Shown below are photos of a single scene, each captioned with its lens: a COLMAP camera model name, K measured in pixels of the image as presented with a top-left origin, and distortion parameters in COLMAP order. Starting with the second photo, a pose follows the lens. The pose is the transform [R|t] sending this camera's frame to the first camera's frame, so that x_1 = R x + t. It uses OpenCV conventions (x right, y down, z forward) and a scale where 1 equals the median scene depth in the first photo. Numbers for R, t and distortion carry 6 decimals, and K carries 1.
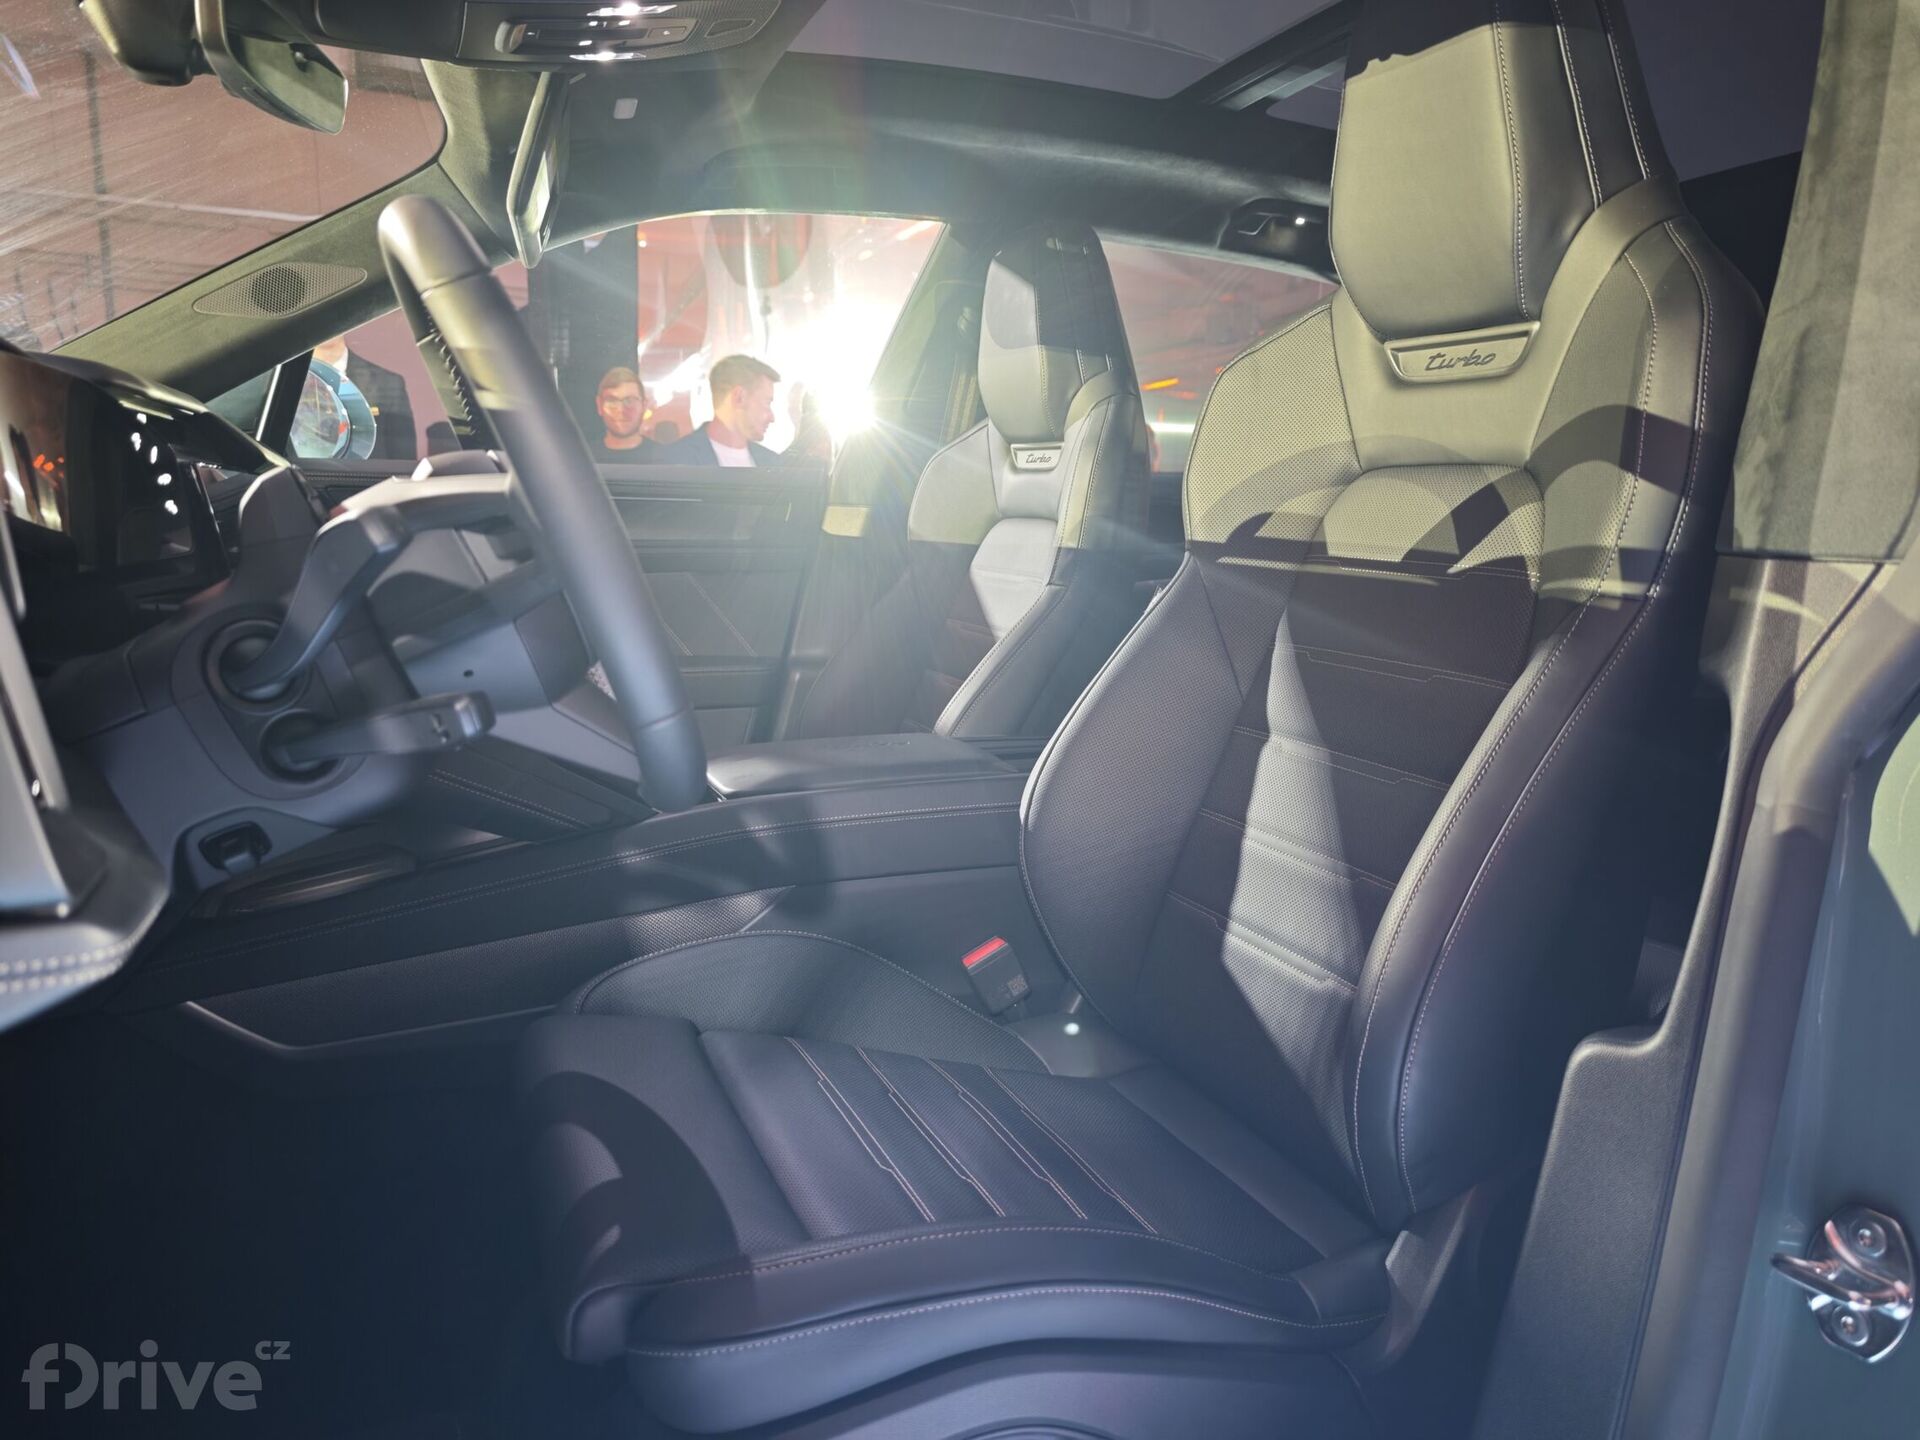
lens RADIAL K [[1306.8, 0, 960.0], [0, 1306.8, 720.0], [0, 0, 1]] dist [0.039121, -0.042355]
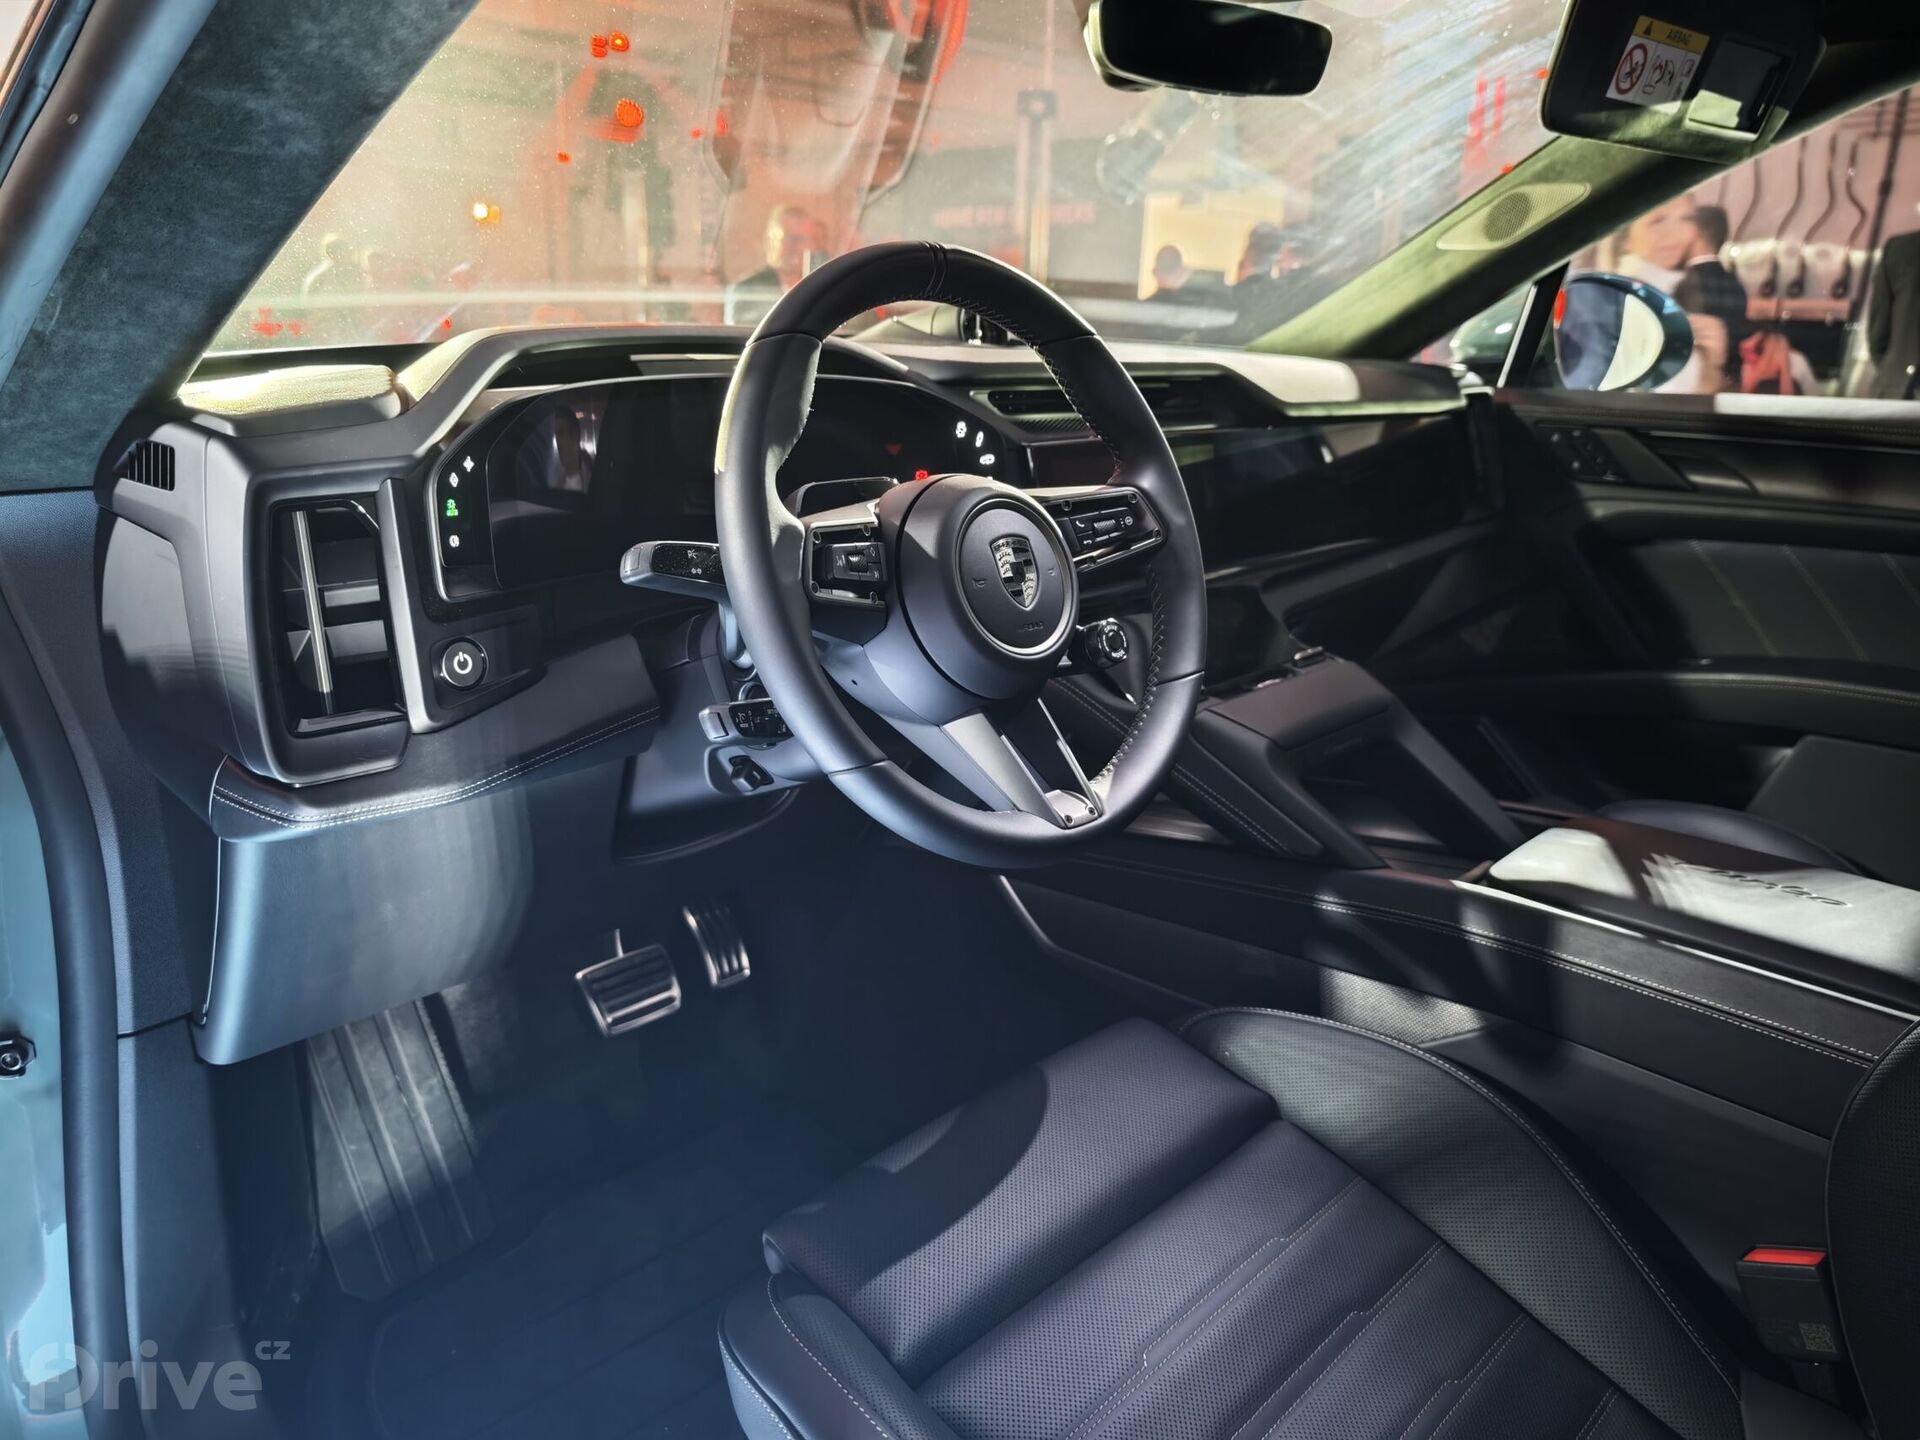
lens RADIAL K [[1306.8, 0, 960.0], [0, 1306.8, 720.0], [0, 0, 1]] dist [0.039121, -0.042355]
pose [[0.370948, 0.237654, -0.897729, 0.414705], [-0.153759, 0.969075, 0.193007, -0.144586], [0.915836, 0.066439, 0.396018, 0.420110]]
